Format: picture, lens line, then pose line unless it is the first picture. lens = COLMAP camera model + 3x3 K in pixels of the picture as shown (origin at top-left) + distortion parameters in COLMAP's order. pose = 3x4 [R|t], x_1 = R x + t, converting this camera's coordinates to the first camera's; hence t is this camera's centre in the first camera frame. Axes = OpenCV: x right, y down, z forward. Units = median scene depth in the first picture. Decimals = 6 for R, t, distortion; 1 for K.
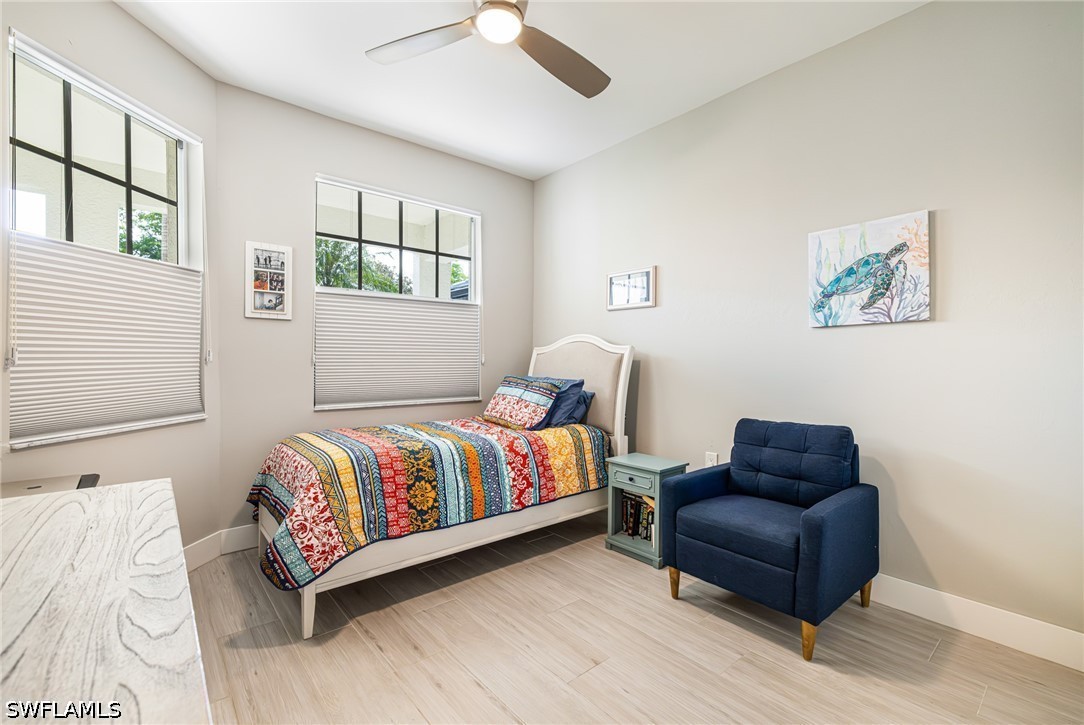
lens RADIAL K [[471.4, 0, 541.5], [0, 471.4, 363.9], [0, 0, 1]] dist [0.003071, -0.001431]
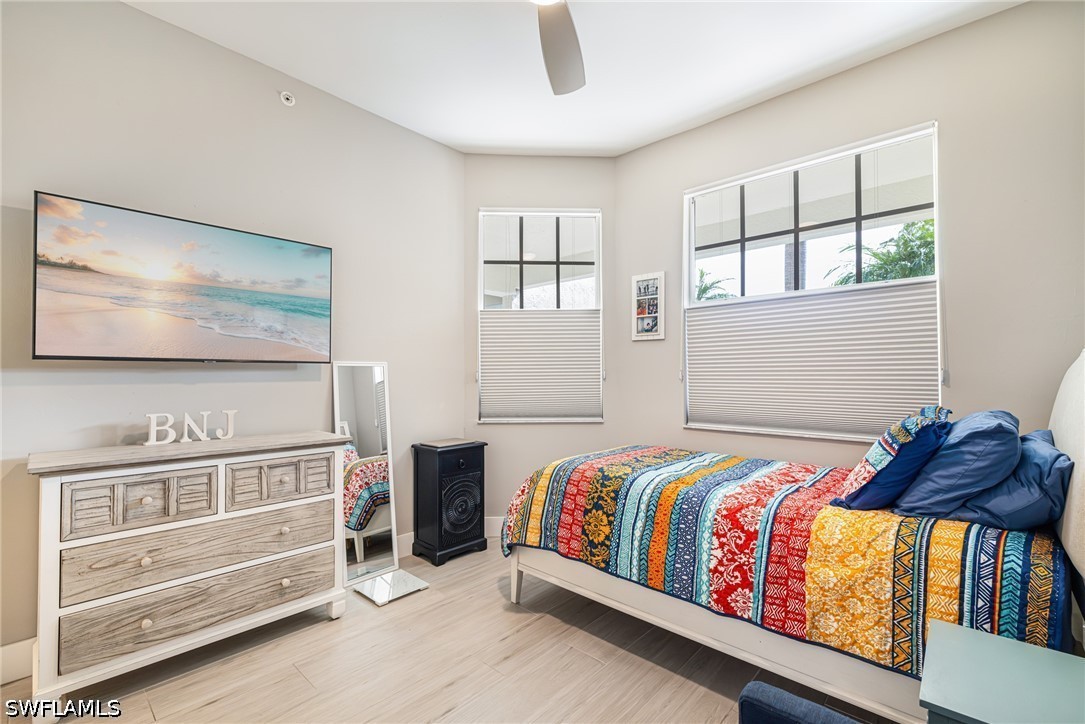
lens RADIAL K [[471.8, 0, 541.5], [0, 471.8, 367.6], [0, 0, 1]] dist [0.003071, -0.001431]
pose [[0.121782, -0.021935, -0.992314, 0.554872], [-0.006256, 0.999719, -0.022867, -0.003594], [0.992537, 0.008993, 0.121611, 0.676698]]
